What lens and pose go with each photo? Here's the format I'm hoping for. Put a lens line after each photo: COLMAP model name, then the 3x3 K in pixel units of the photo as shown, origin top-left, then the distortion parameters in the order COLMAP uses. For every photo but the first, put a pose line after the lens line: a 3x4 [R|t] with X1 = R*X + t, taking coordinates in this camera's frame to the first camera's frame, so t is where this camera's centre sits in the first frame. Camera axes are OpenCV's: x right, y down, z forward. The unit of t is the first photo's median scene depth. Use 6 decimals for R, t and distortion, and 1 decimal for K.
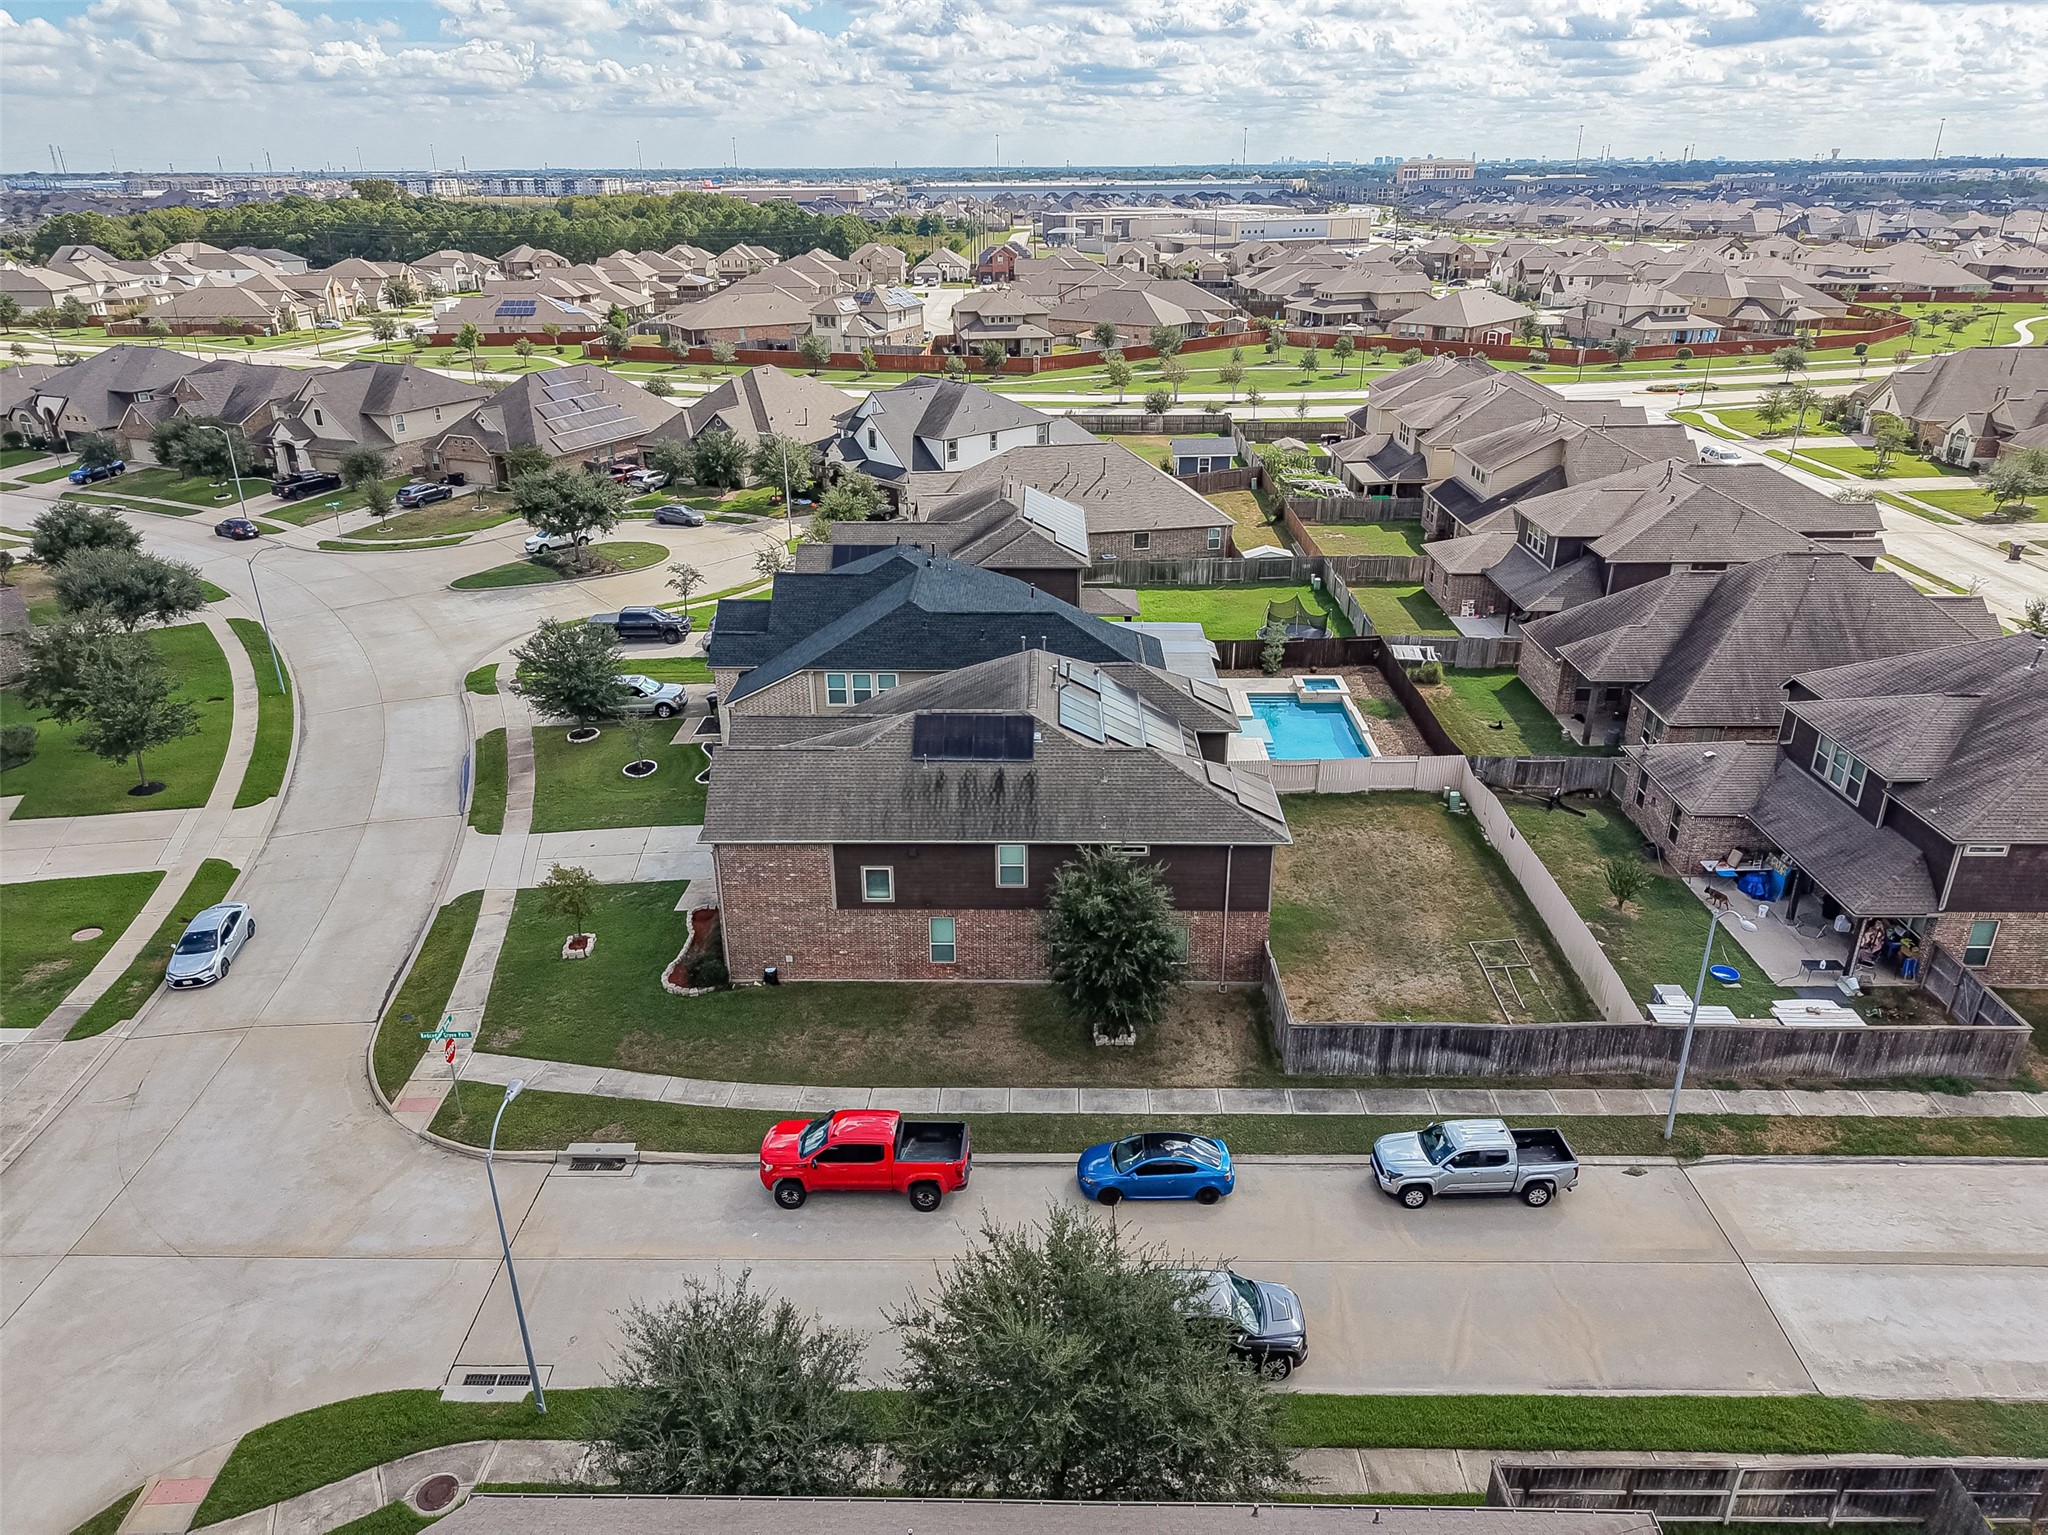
lens RADIAL K [[1365.7, 0, 1022.9], [0, 1365.7, 772.5], [0, 0, 1]] dist [0.017869, -0.015028]
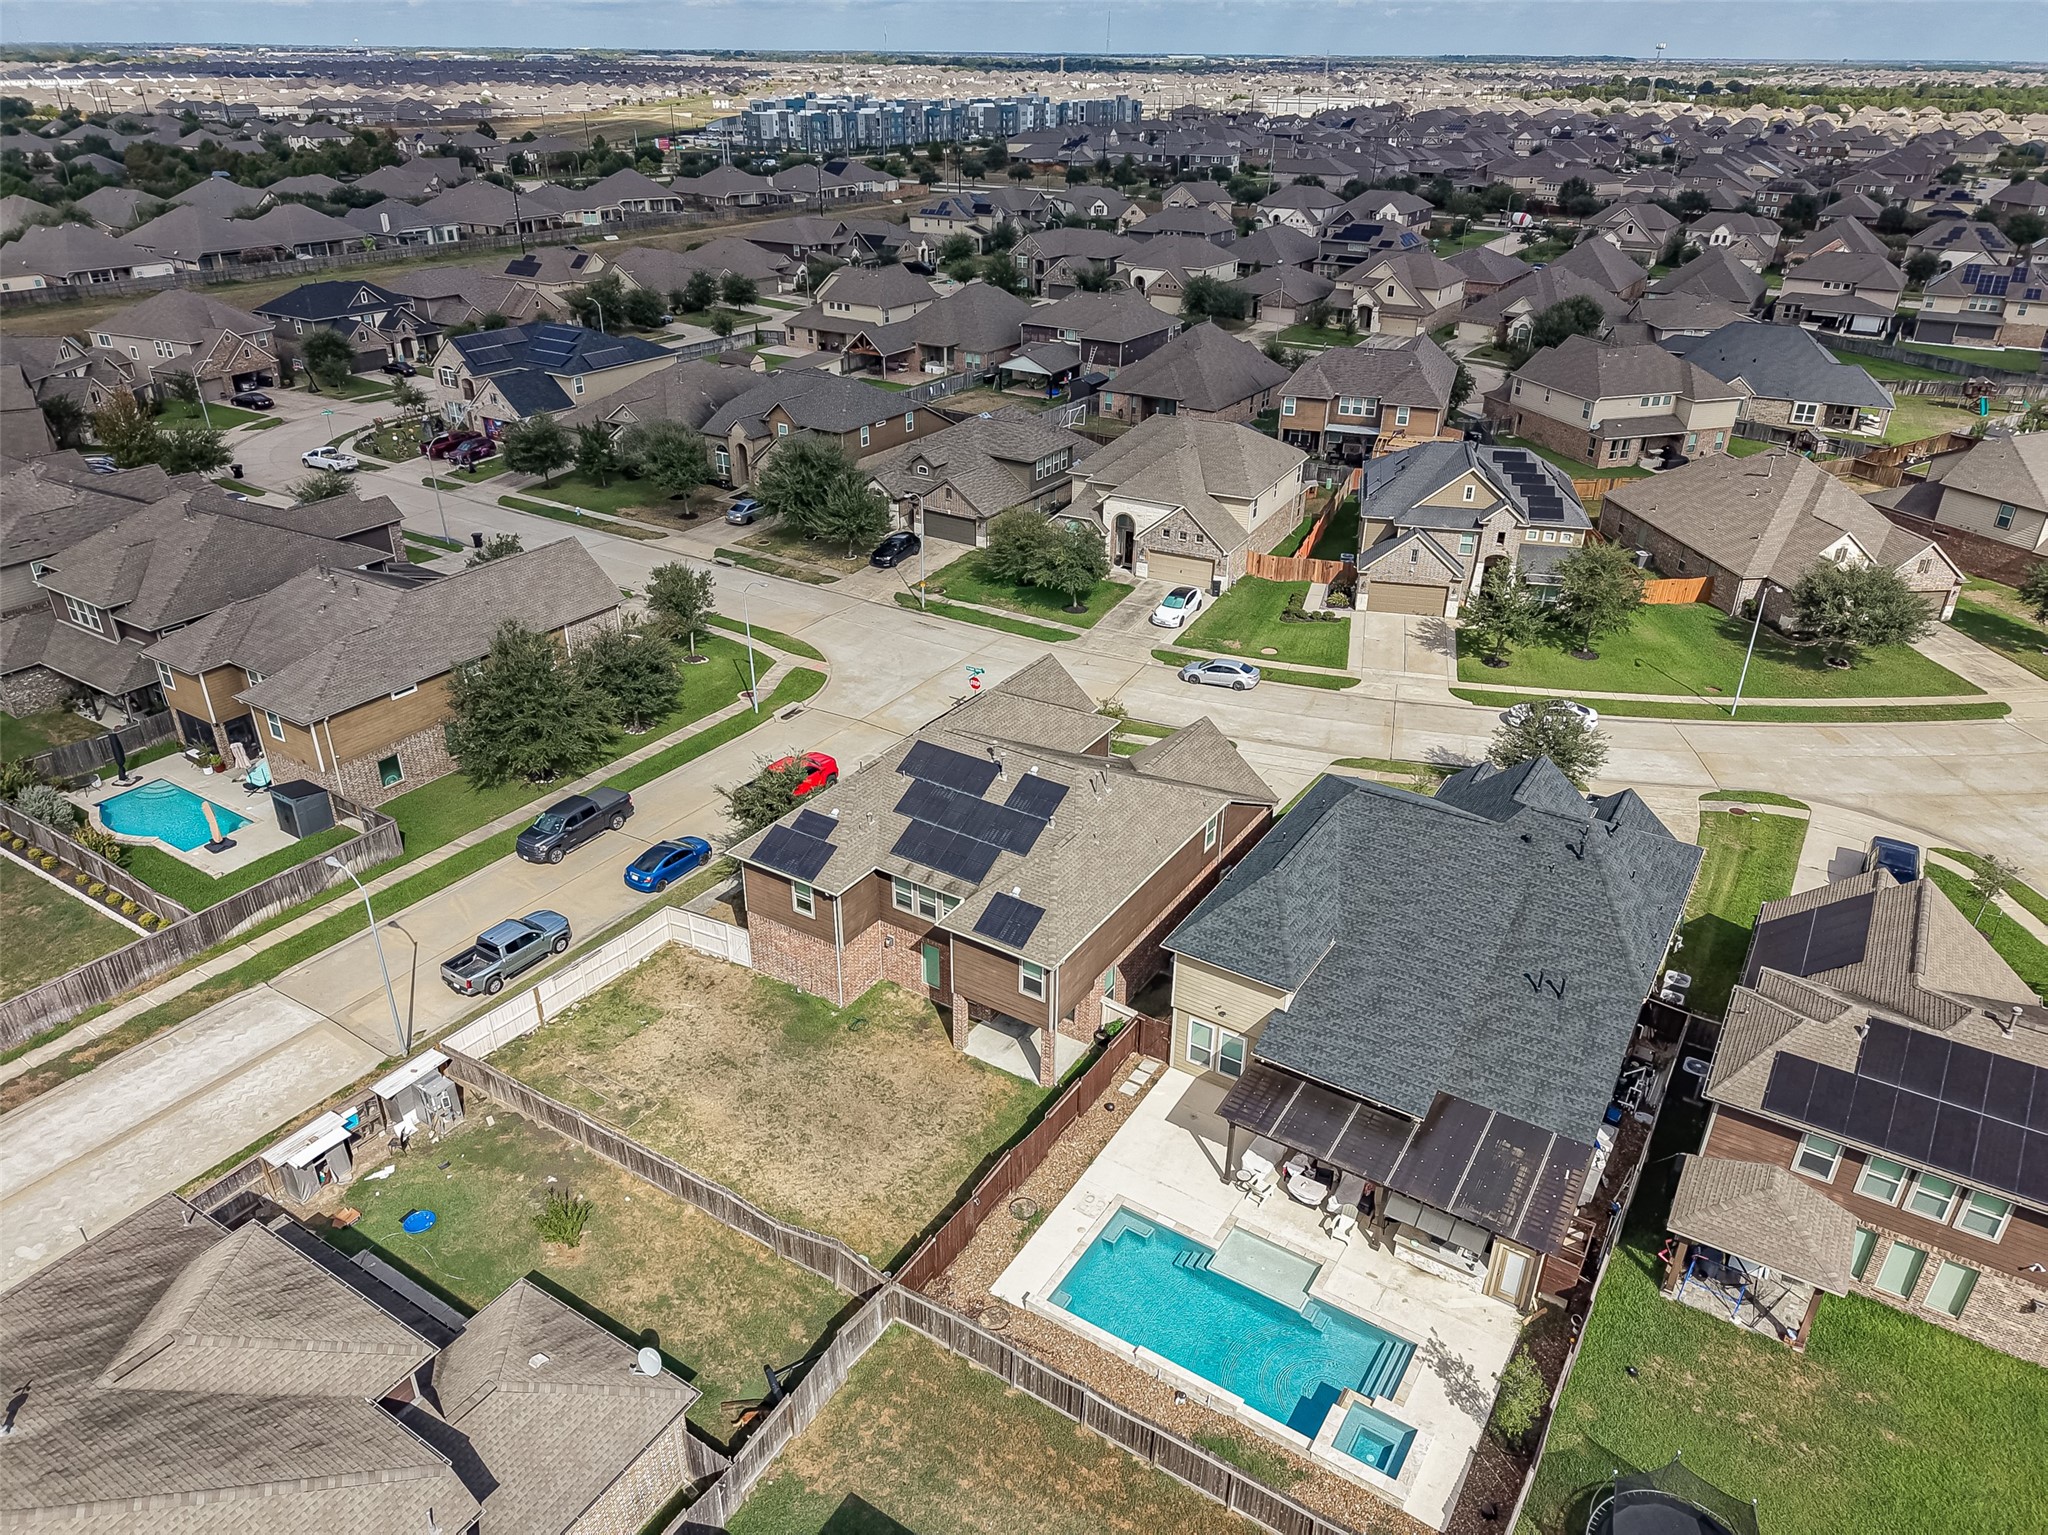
lens RADIAL K [[1365.7, 0, 1020.6], [0, 1365.7, 776.5], [0, 0, 1]] dist [0.017869, -0.015028]
pose [[-0.523807, 0.400516, -0.751806, 0.606918], [-0.347791, 0.705106, 0.617954, -0.534241], [0.777603, 0.585161, -0.230044, 0.941470]]
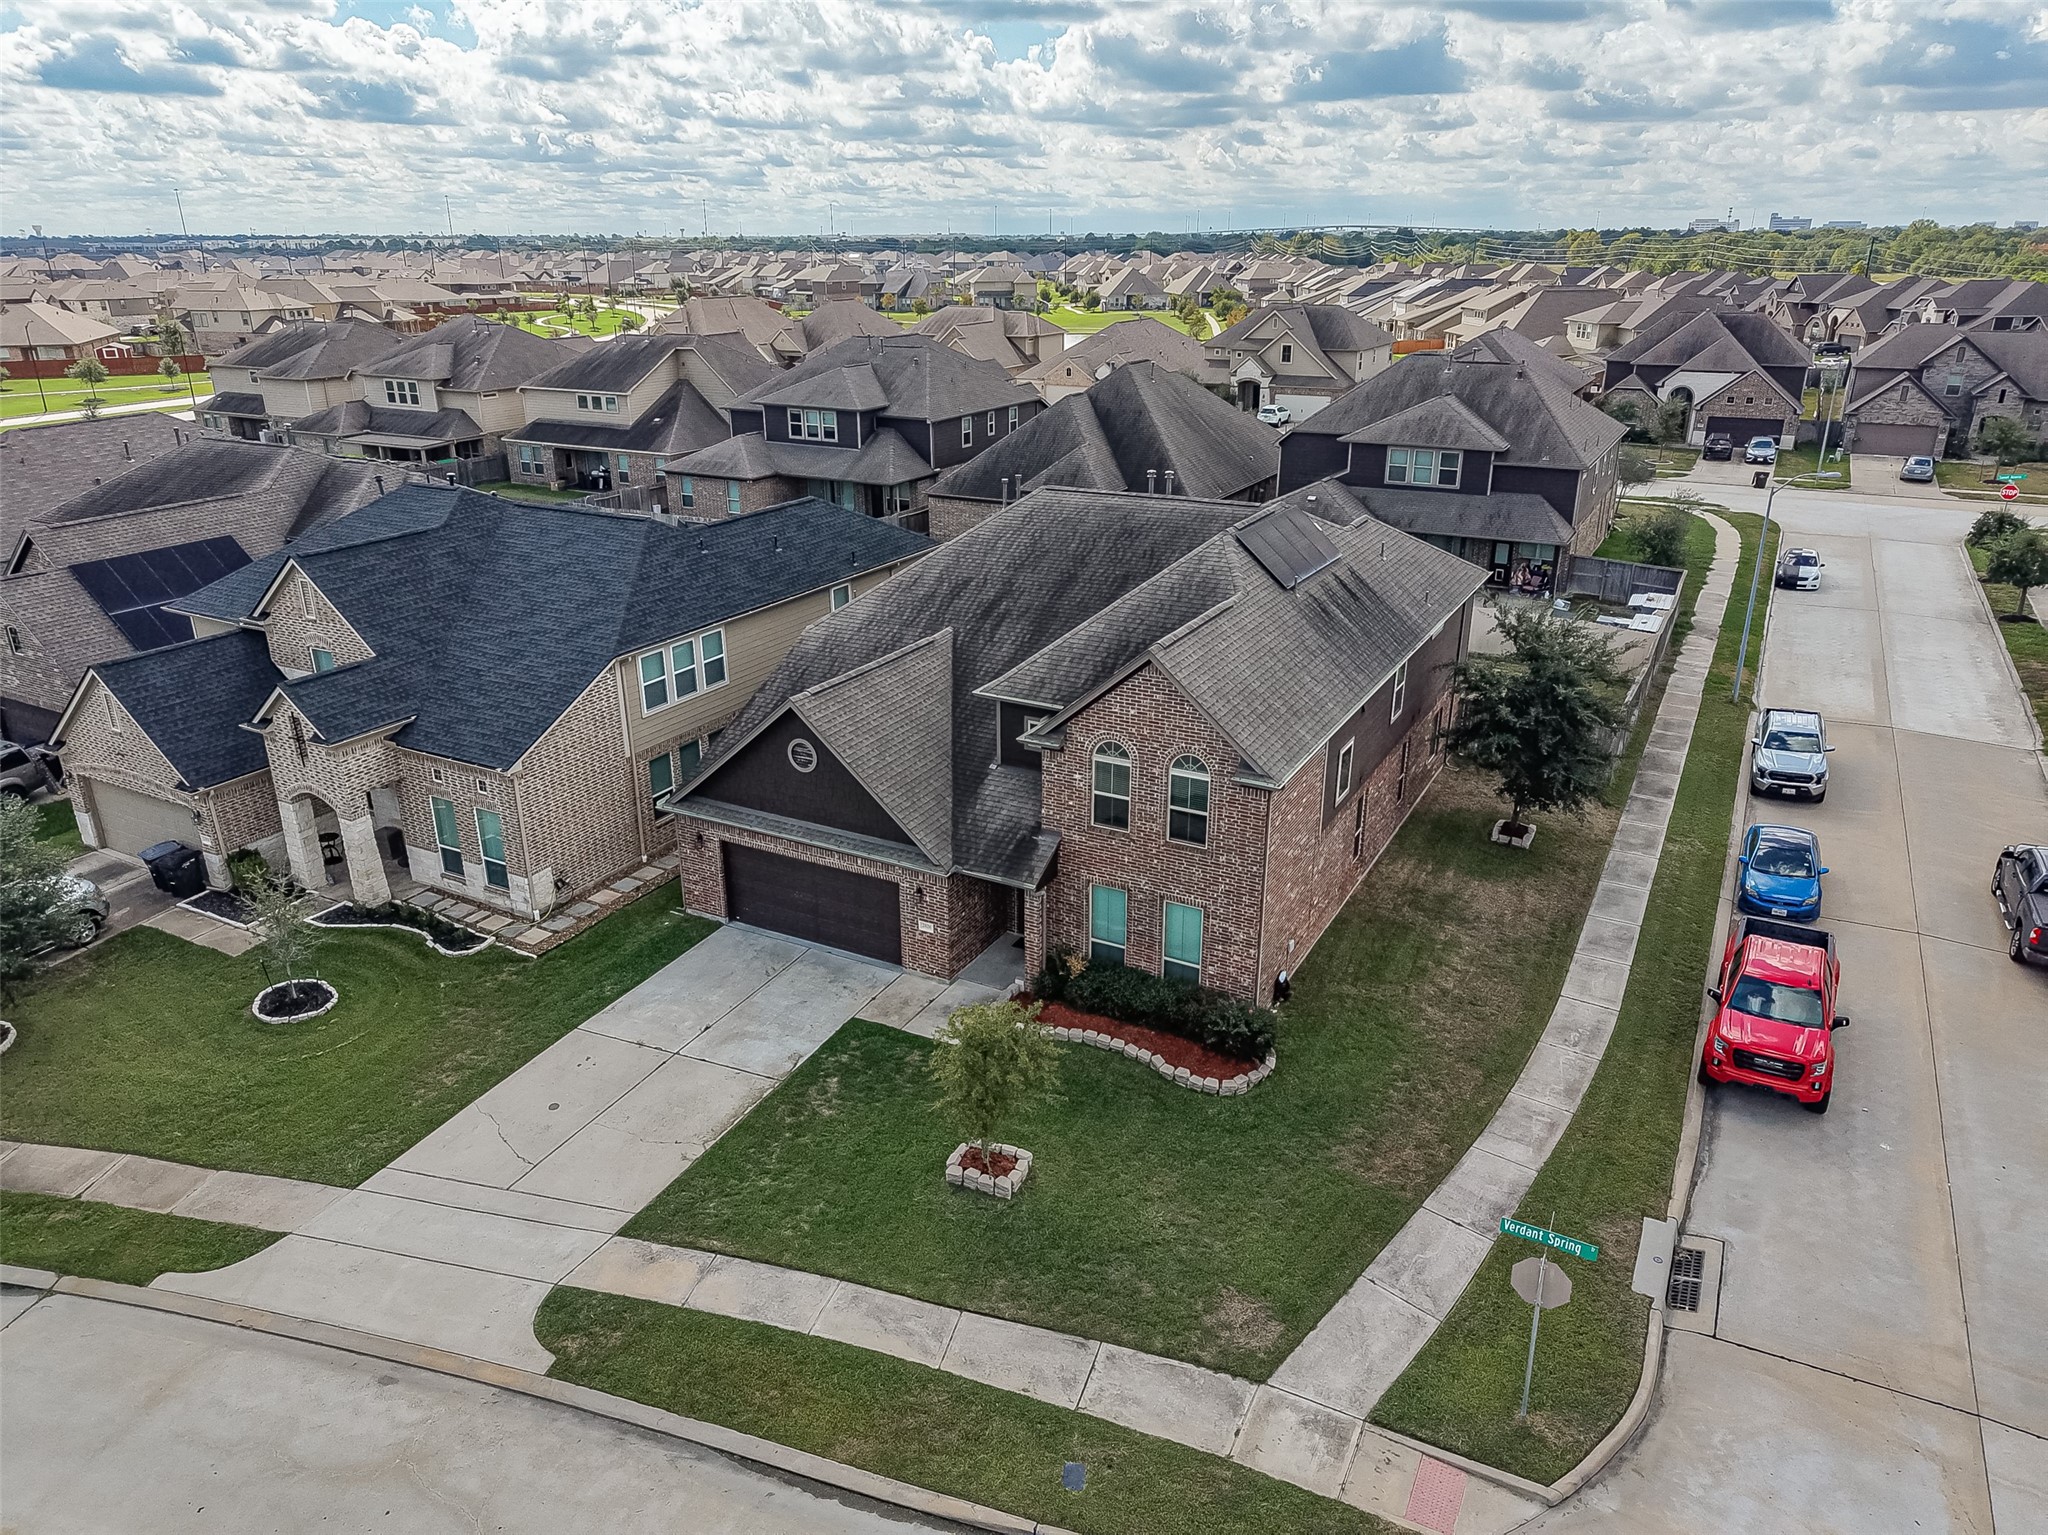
lens RADIAL K [[1365.7, 0, 1026.6], [0, 1365.7, 751.4], [0, 0, 1]] dist [0.017869, -0.015028]
pose [[0.462064, -0.307872, 0.831692, -0.499543], [0.359437, 0.922343, 0.141735, -0.053483], [-0.810741, 0.233450, 0.536842, 0.516294]]
